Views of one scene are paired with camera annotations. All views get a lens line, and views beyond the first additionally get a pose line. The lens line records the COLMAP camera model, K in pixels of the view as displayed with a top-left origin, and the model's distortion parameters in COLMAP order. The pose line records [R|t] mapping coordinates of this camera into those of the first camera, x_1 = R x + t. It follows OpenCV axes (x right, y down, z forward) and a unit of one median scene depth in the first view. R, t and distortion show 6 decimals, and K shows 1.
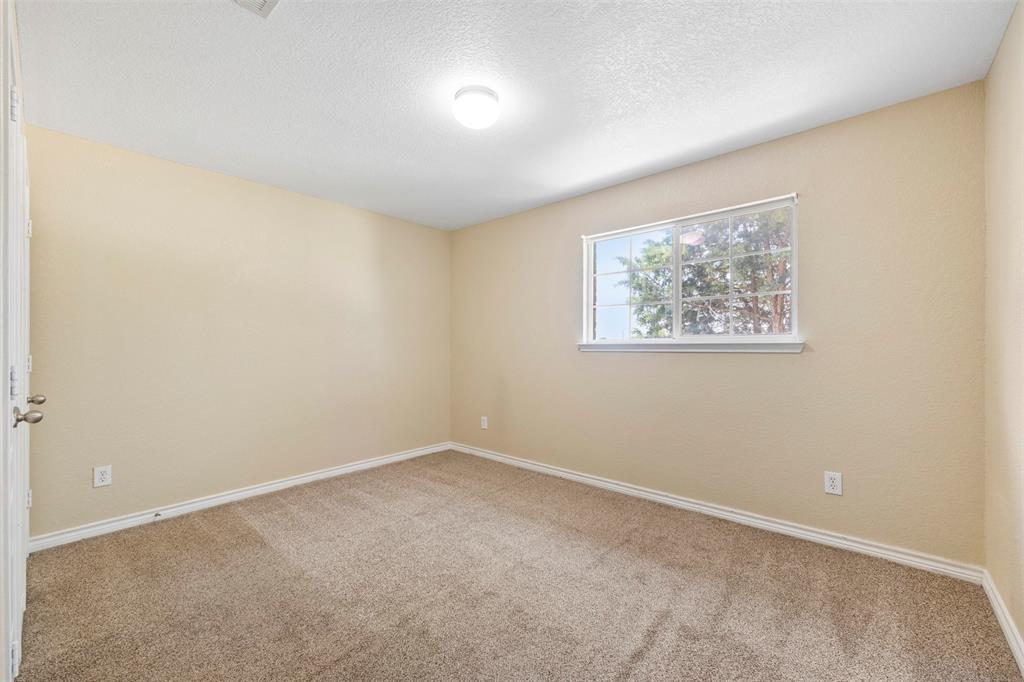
lens RADIAL K [[414.1, 0, 505.6], [0, 414.1, 339.6], [0, 0, 1]] dist [-0.000349, 0.000341]
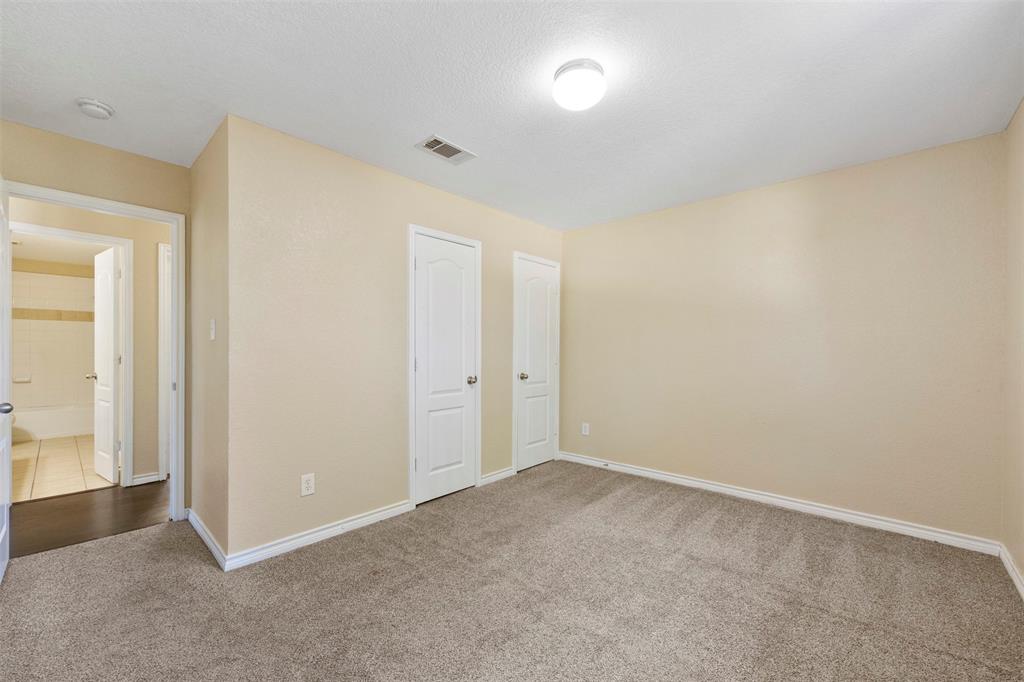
lens RADIAL K [[414.1, 0, 513.5], [0, 414.1, 345.3], [0, 0, 1]] dist [-0.000349, 0.000341]
pose [[-0.001721, -0.006505, -0.999977, 0.623688], [0.008828, 0.999940, -0.006520, 0.000734], [0.999960, -0.008839, -0.001664, 0.649267]]
